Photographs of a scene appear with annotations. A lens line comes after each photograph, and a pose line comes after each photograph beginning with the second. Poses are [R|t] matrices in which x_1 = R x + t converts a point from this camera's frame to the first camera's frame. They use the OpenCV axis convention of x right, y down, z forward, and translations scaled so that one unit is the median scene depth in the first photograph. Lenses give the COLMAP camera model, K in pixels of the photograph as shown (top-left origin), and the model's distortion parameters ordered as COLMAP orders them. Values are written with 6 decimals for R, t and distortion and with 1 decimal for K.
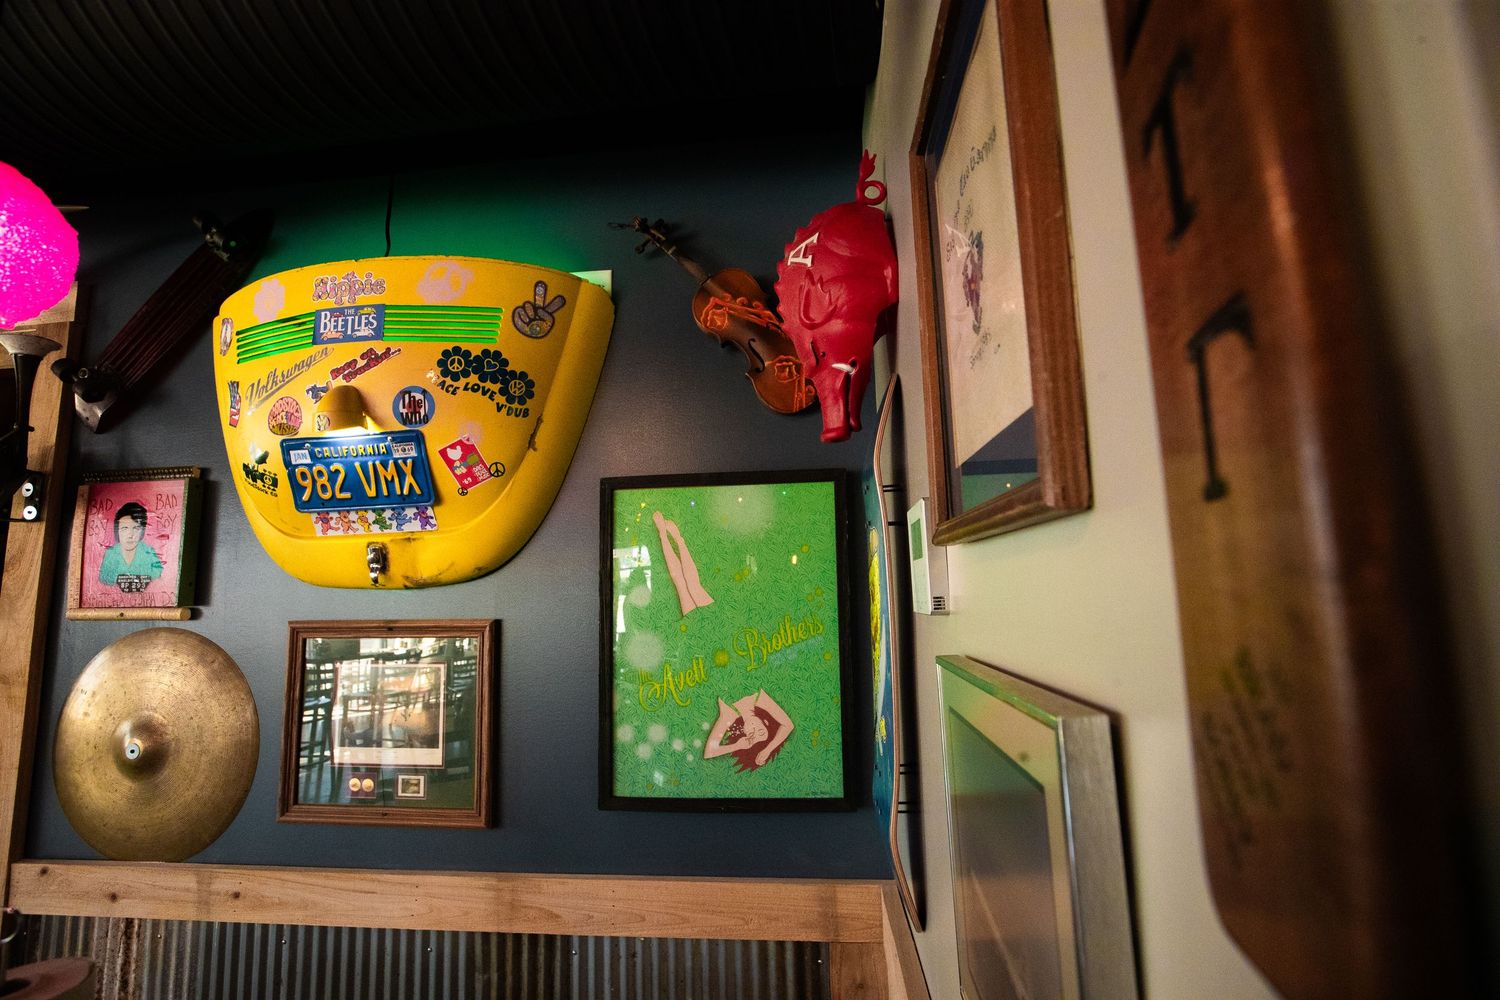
lens RADIAL K [[710.8, 0, 750.6], [0, 710.8, 508.4], [0, 0, 1]] dist [-0.000225, 0.014888]
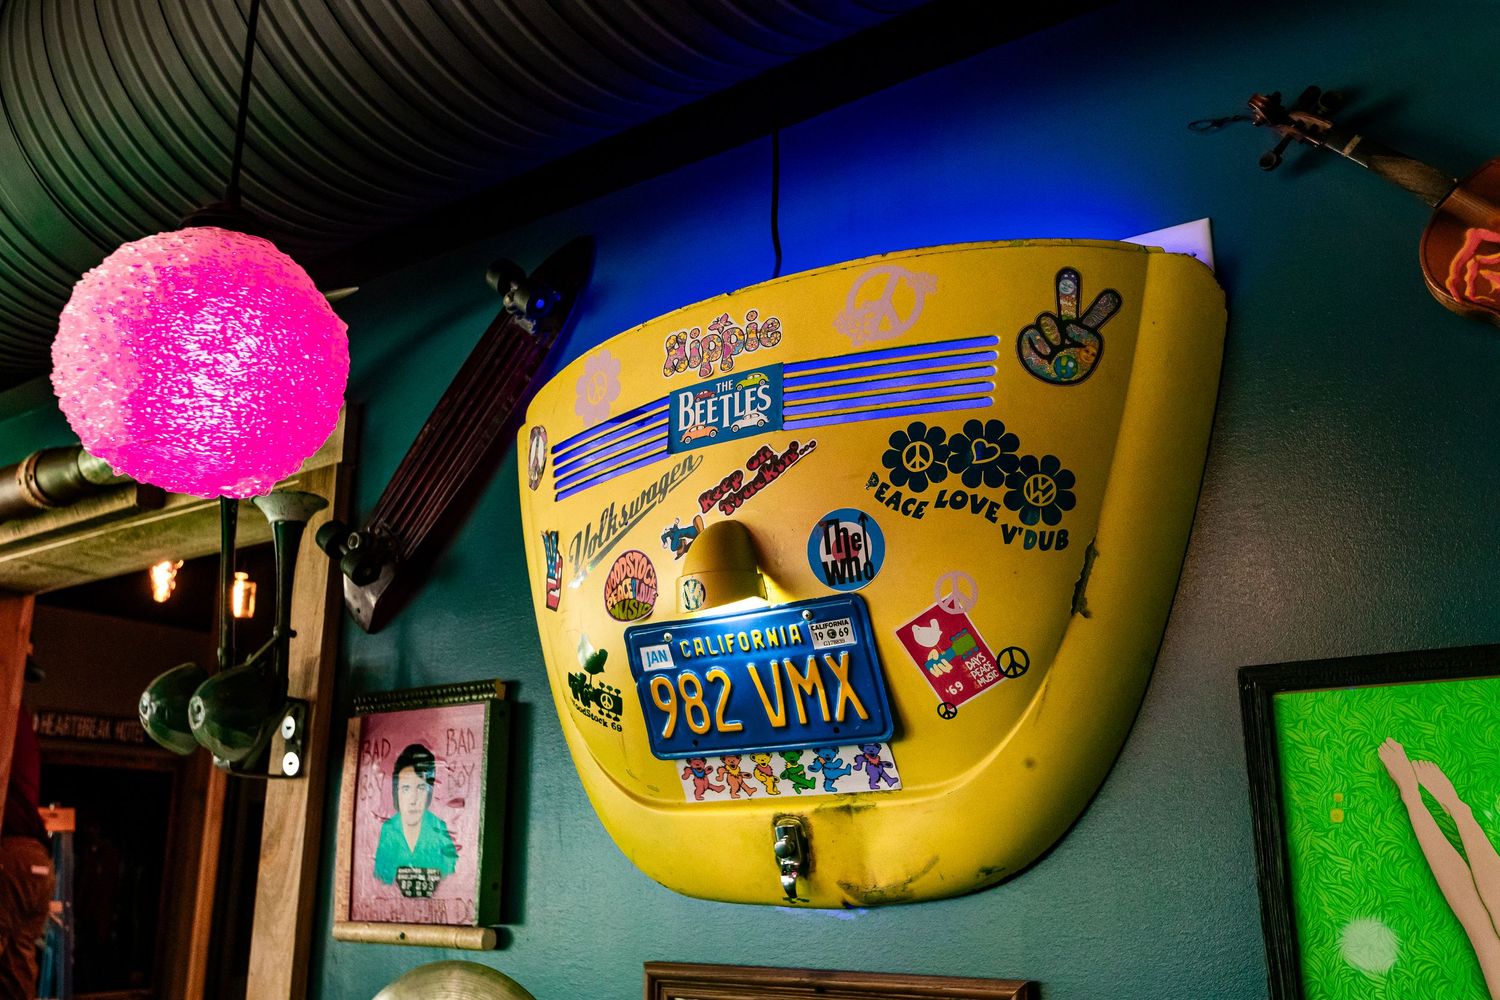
lens RADIAL K [[1135.0, 0, 750.0], [0, 1135.0, 500.0], [0, 0, 1]] dist [0.072914, 0.003165]
pose [[0.913387, -0.101904, -0.394131, -0.203567], [0.055913, 0.990390, -0.126494, -0.075782], [0.403234, 0.093501, 0.910308, 0.214805]]
